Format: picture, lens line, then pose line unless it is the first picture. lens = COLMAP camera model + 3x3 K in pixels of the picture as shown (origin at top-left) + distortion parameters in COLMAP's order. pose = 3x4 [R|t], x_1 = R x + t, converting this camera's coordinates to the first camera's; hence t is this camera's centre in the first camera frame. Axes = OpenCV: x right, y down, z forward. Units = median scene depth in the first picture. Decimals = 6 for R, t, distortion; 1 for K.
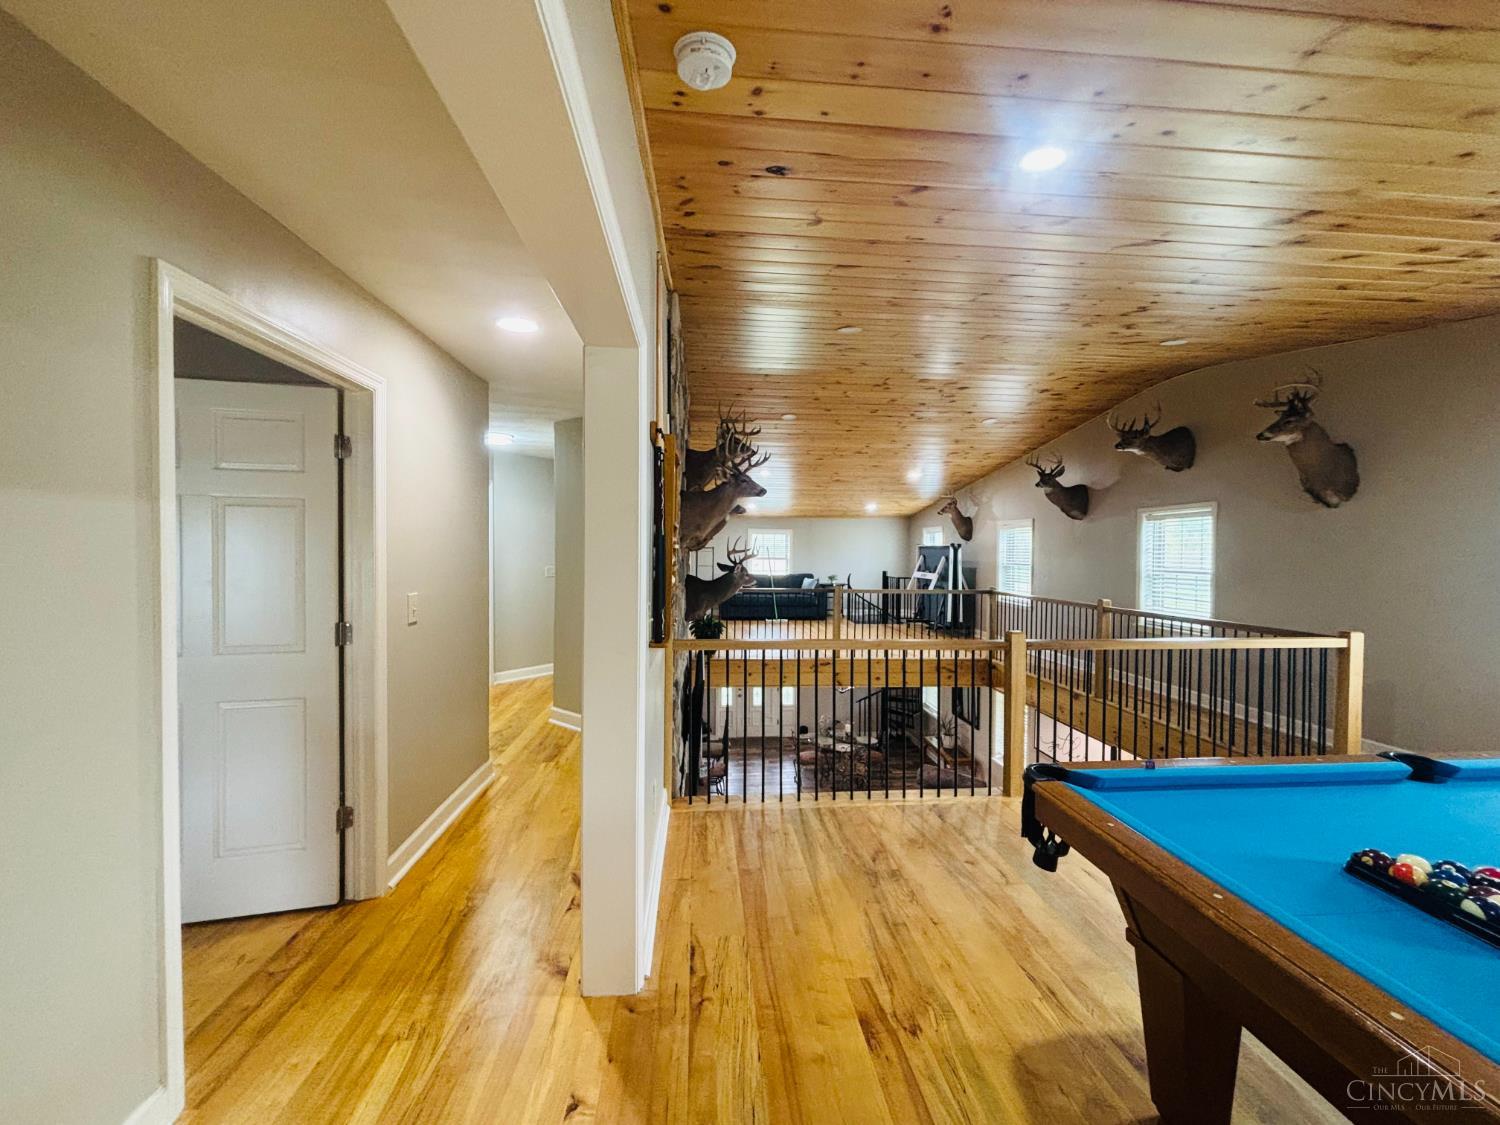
lens RADIAL K [[603.5, 0, 752.9], [0, 603.5, 559.3], [0, 0, 1]] dist [0.008792, -0.001390]
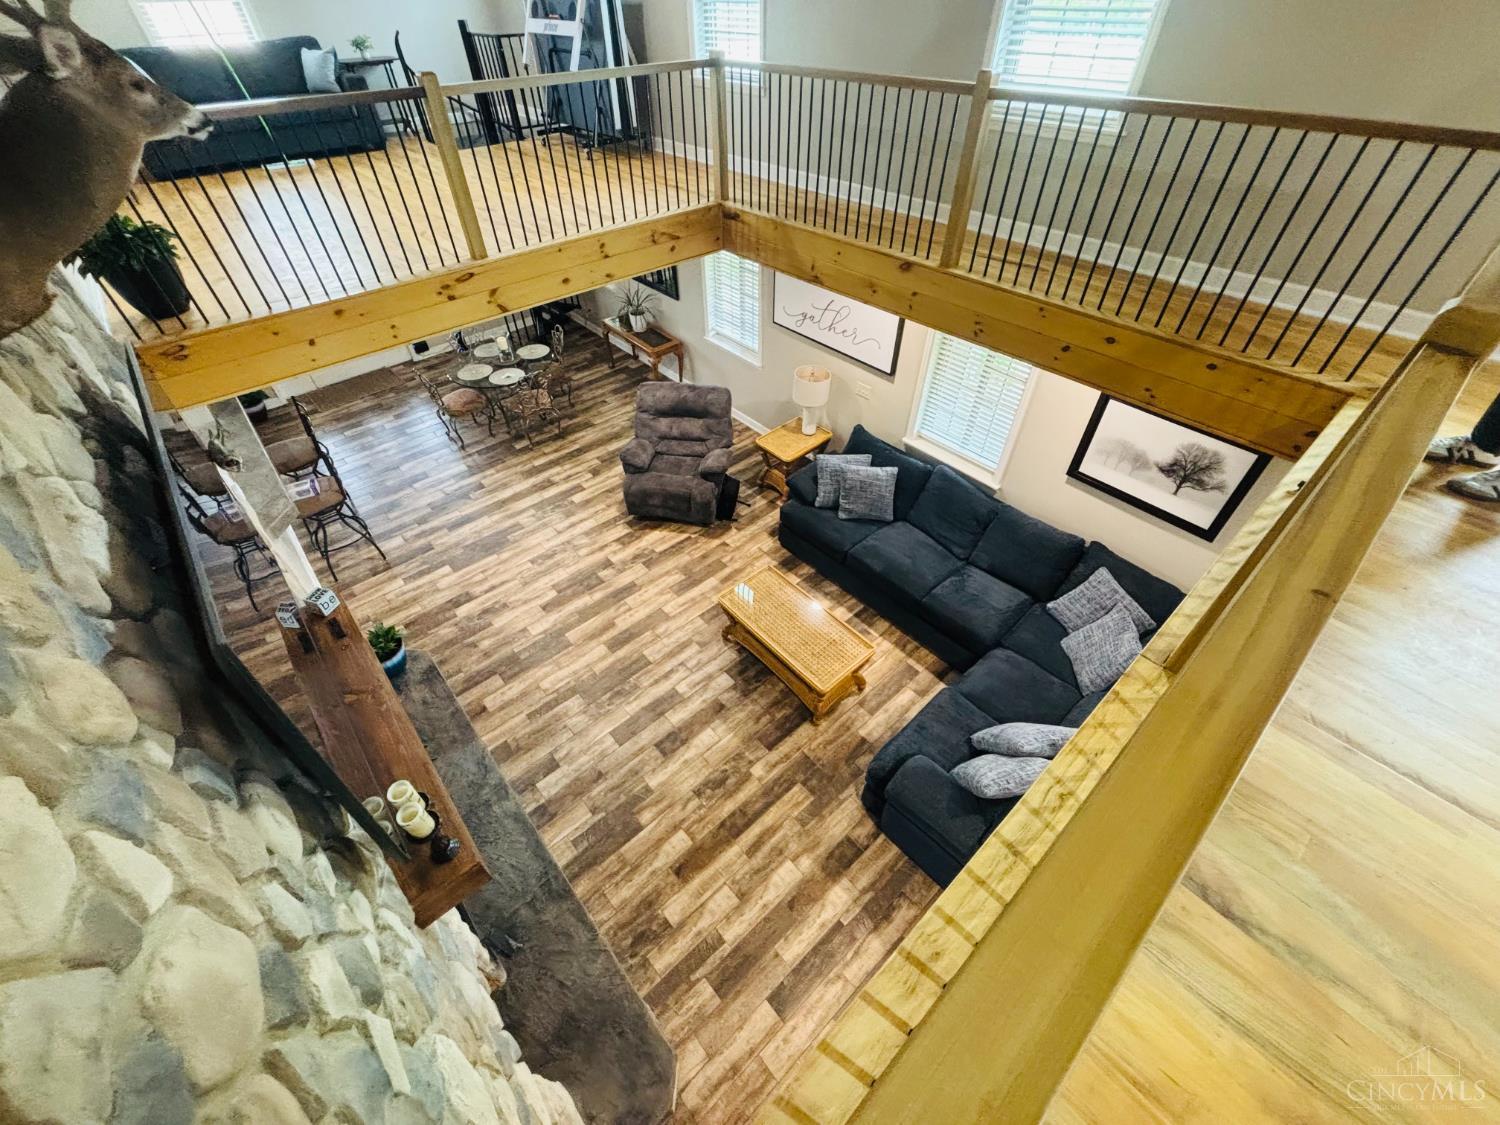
lens RADIAL K [[603.5, 0, 750.8], [0, 603.5, 557.2], [0, 0, 1]] dist [0.008792, -0.001390]
pose [[0.801175, -0.429098, 0.417126, -0.000463], [0.028766, 0.723842, 0.689366, 0.000588], [-0.597738, -0.540304, 0.592267, 0.320850]]
